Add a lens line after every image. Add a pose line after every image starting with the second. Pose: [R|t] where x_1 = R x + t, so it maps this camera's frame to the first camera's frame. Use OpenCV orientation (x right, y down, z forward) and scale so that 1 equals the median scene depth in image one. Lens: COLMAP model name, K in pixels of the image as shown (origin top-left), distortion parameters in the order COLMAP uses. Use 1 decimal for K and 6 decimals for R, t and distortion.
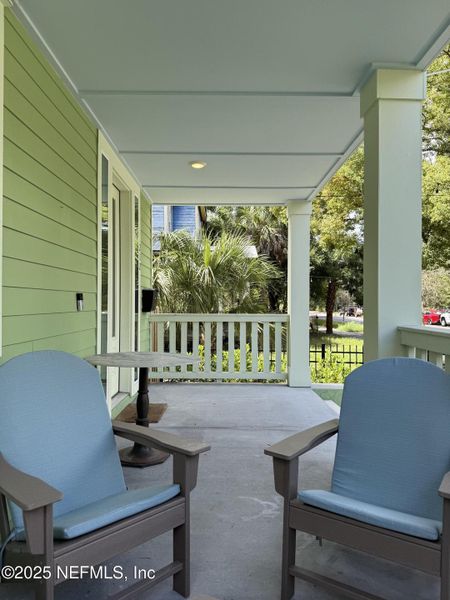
lens RADIAL K [[422.7, 0, 225.0], [0, 422.7, 300.0], [0, 0, 1]] dist [0.088078, -0.144498]
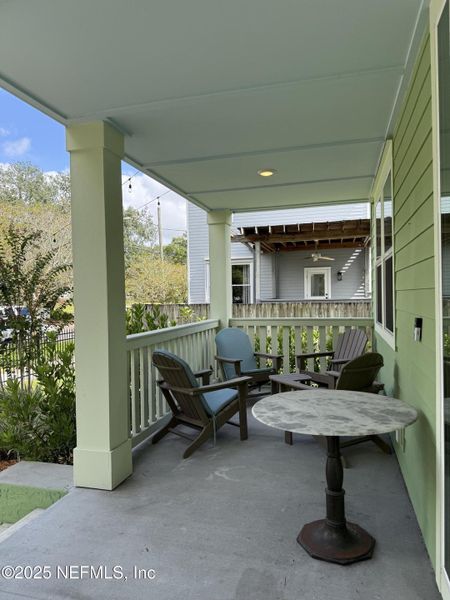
lens RADIAL K [[422.7, 0, 225.0], [0, 422.7, 300.0], [0, 0, 1]] dist [0.088078, -0.144498]
pose [[-0.960678, 0.010604, 0.277461, -0.277803], [0.013053, 0.999890, 0.006979, -0.068943], [-0.277357, 0.010326, -0.960712, 2.209592]]
